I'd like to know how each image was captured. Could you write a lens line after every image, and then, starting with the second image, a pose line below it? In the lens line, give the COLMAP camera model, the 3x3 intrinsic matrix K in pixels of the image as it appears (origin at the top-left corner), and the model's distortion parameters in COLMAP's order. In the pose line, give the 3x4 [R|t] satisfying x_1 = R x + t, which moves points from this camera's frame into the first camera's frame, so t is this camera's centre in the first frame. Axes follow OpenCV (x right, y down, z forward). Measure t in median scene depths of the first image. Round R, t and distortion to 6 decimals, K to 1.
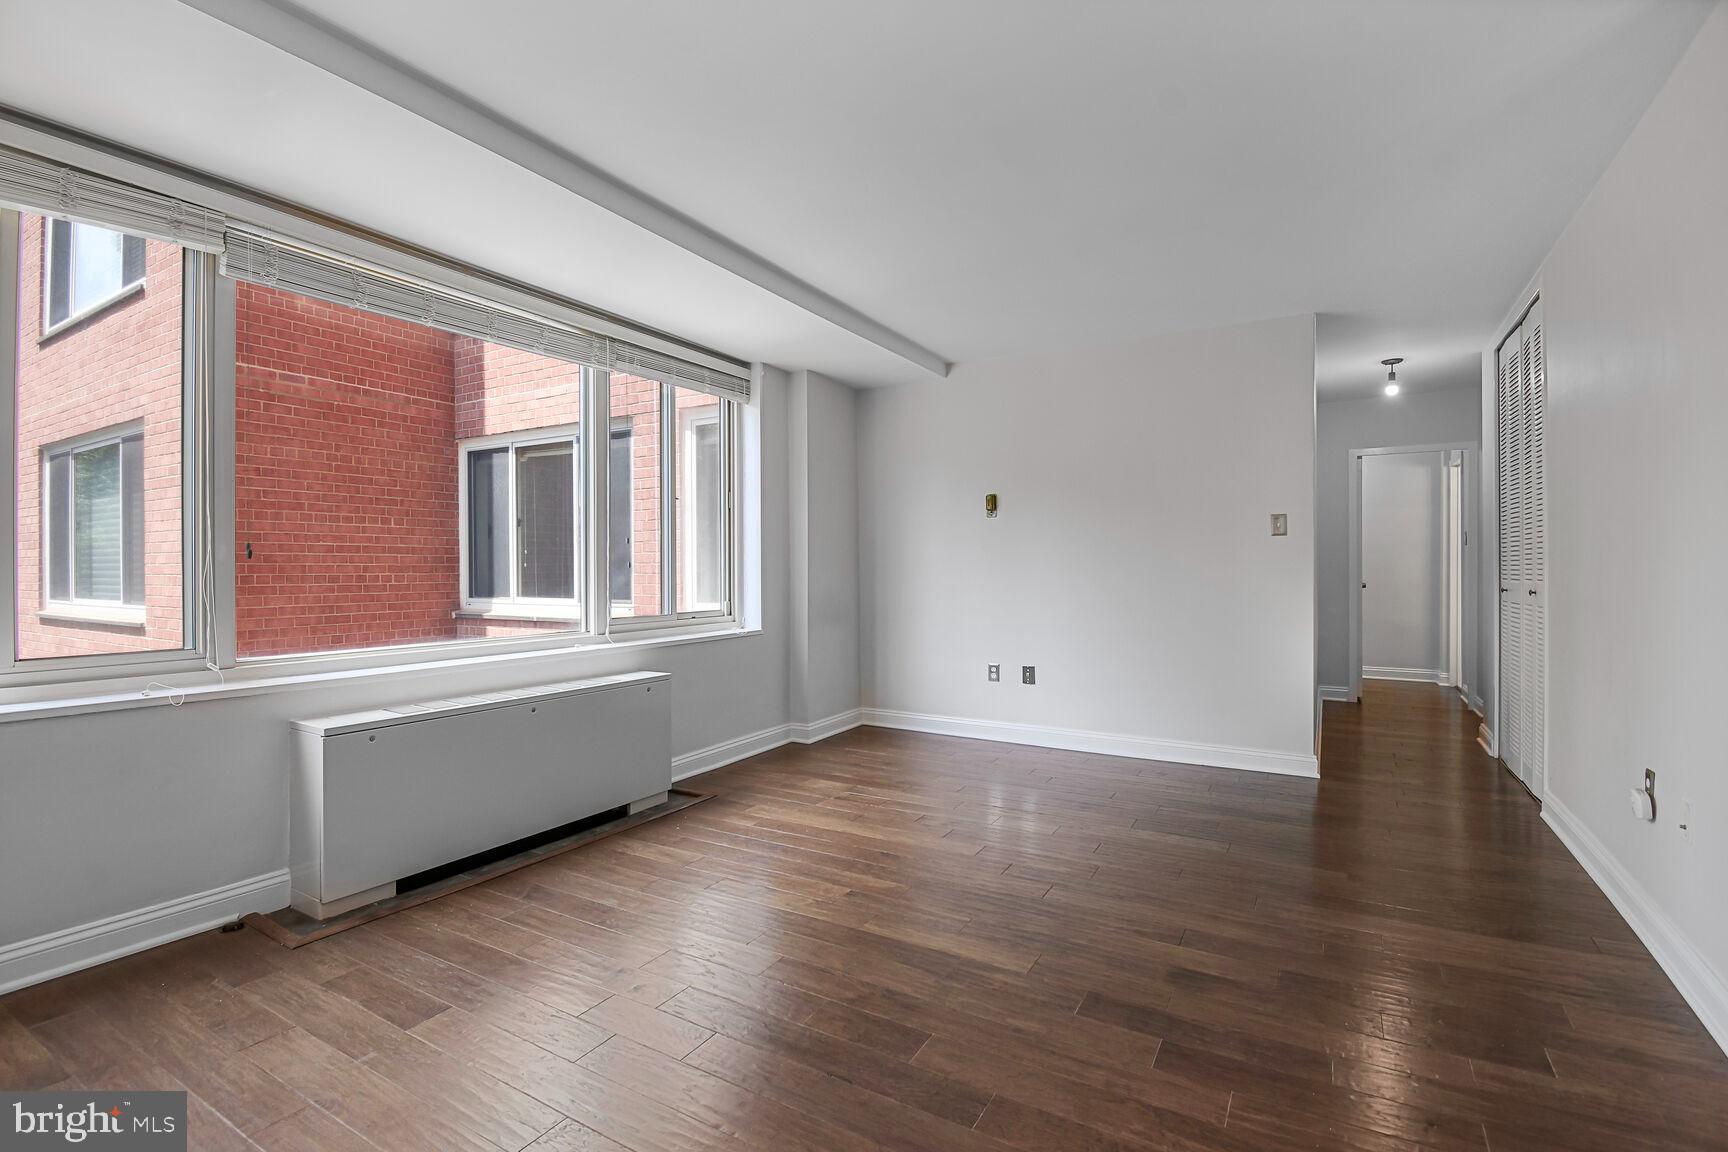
lens RADIAL K [[776.8, 0, 867.0], [0, 776.8, 577.9], [0, 0, 1]] dist [-0.004865, -0.000105]
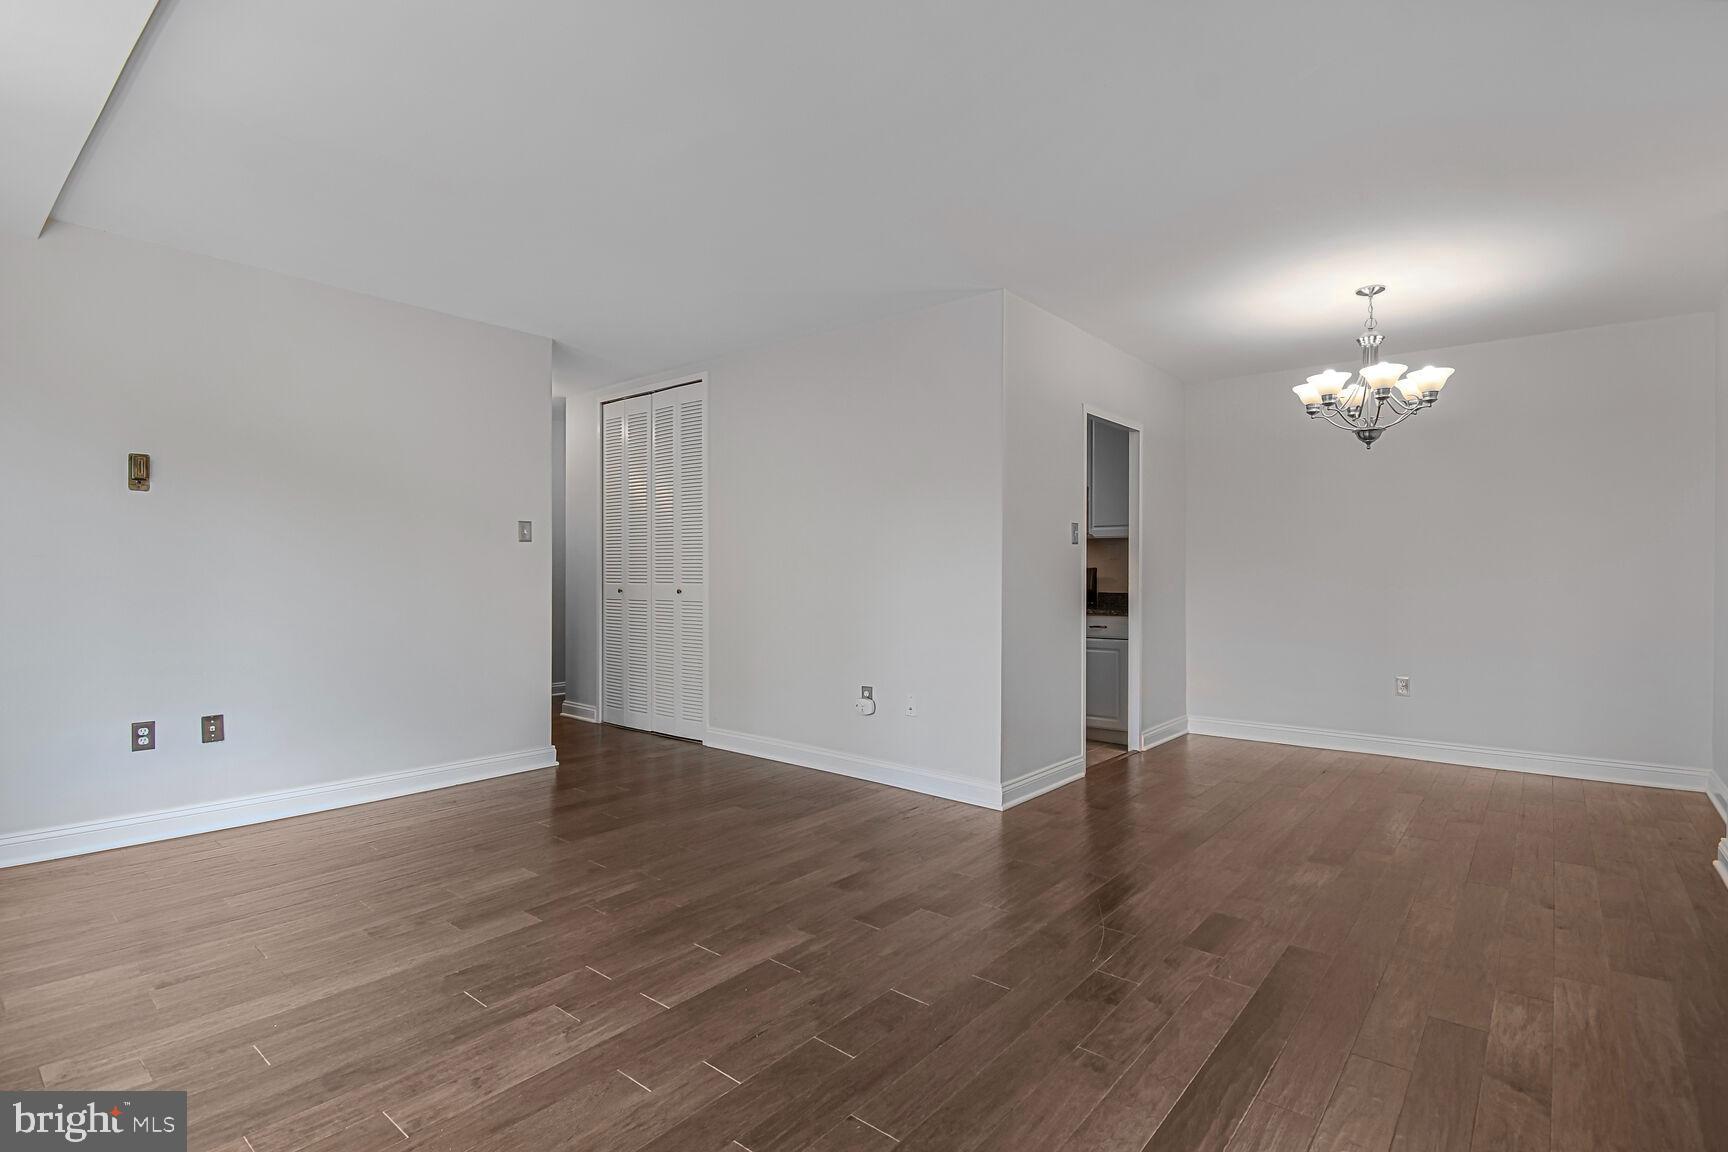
lens RADIAL K [[833.6, 0, 866.7], [0, 833.6, 571.4], [0, 0, 1]] dist [-0.000436, -0.000297]
pose [[0.157348, 0.003791, 0.987536, -0.533736], [0.005266, 0.999975, -0.004678, -0.007864], [-0.987529, 0.005937, 0.157324, 0.397862]]
